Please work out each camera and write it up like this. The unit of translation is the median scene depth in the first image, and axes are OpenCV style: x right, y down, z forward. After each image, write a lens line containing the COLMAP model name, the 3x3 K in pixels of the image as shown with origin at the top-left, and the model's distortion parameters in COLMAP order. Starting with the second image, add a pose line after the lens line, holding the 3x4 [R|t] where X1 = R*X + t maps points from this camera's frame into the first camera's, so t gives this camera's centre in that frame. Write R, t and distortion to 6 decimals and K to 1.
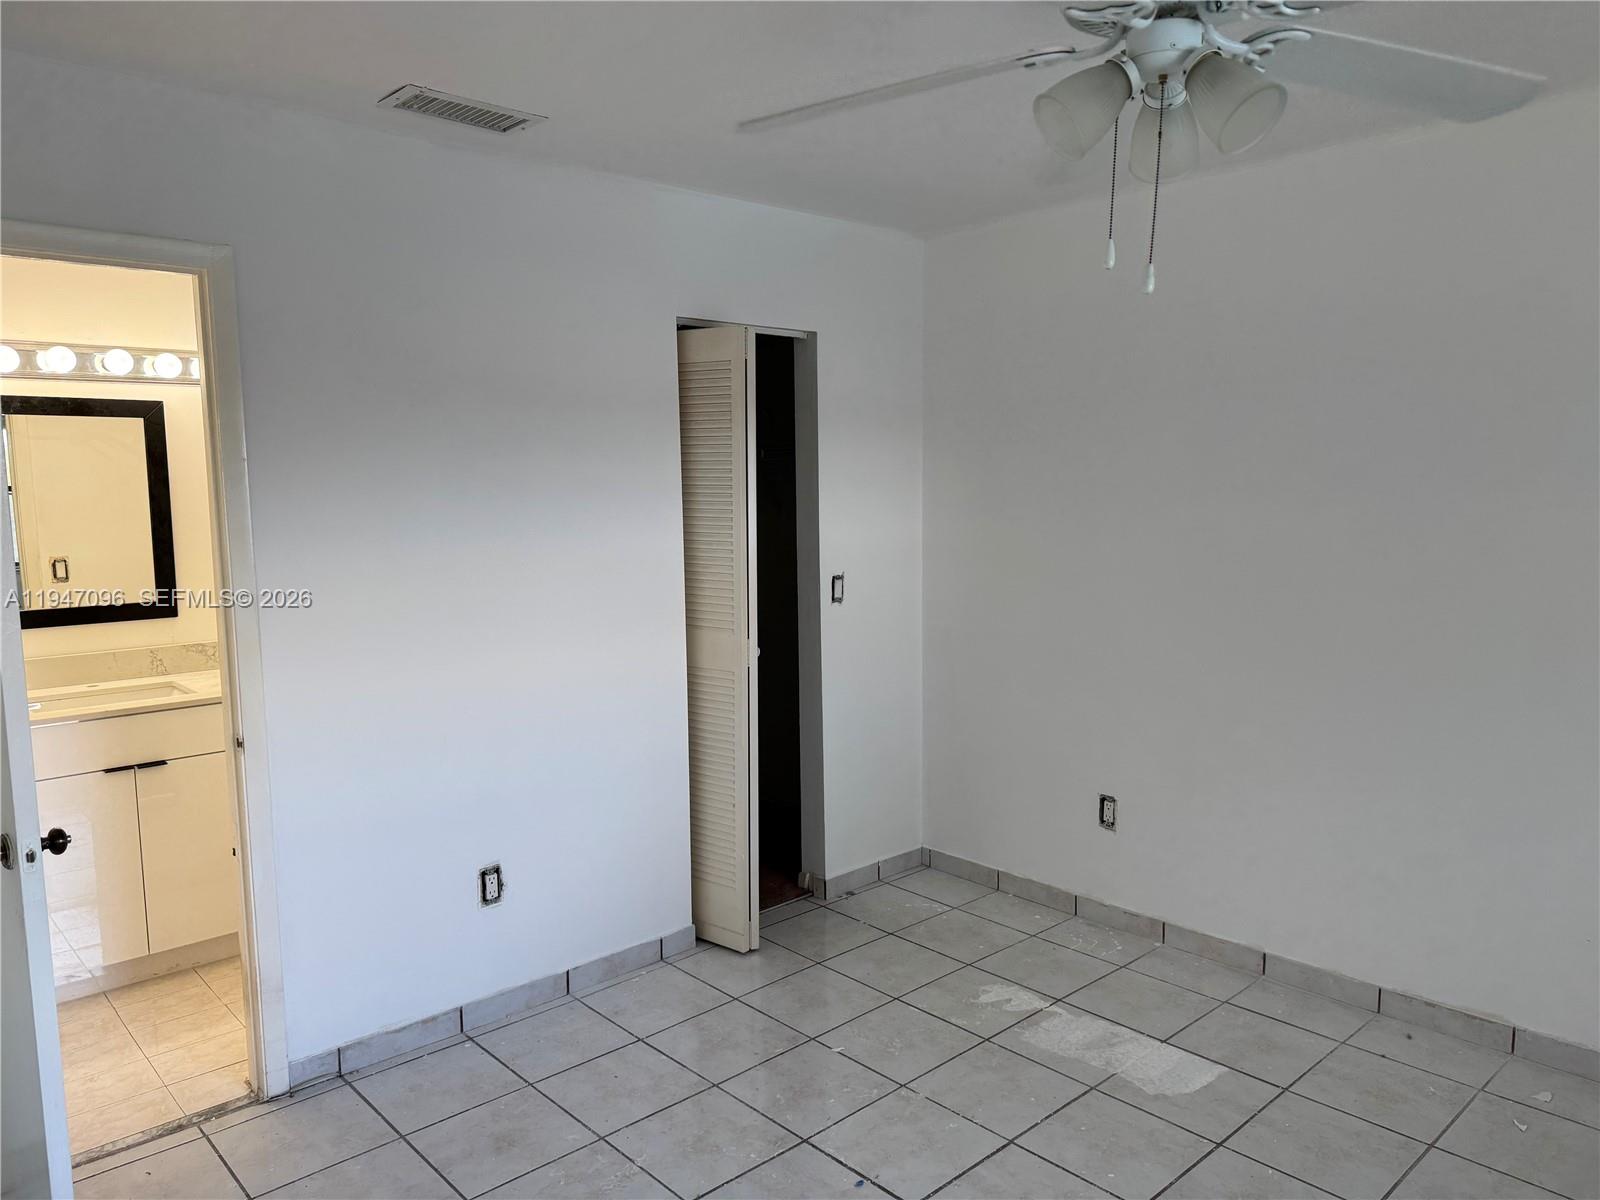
lens RADIAL K [[1116.3, 0, 800.0], [0, 1116.3, 600.0], [0, 0, 1]] dist [0.116895, -0.165587]
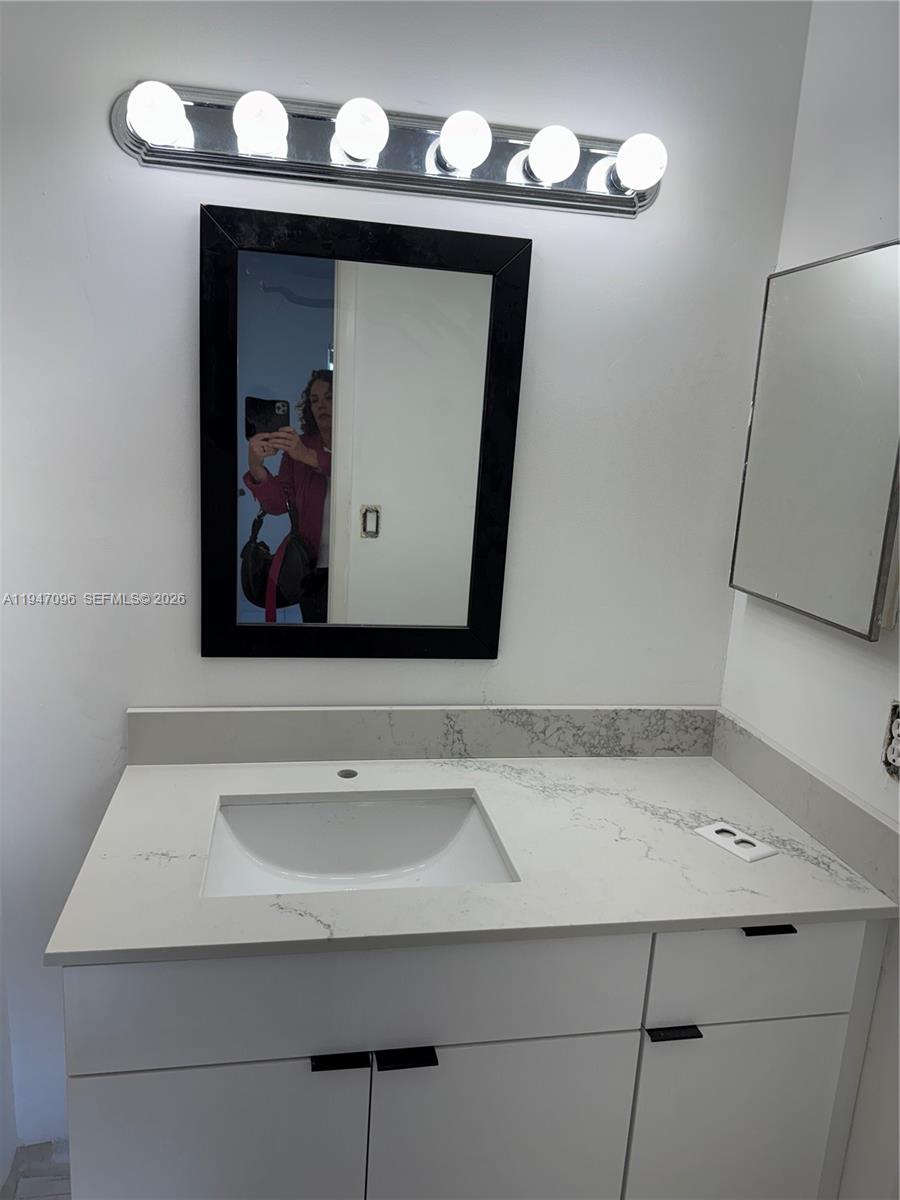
lens RADIAL K [[837.2, 0, 450.0], [0, 837.2, 600.0], [0, 0, 1]] dist [0.116895, -0.165587]
pose [[0.850777, 0.165365, -0.498831, -0.373213], [-0.128796, 0.985865, 0.107151, -0.053989], [0.509499, -0.026914, 0.860050, 0.649549]]
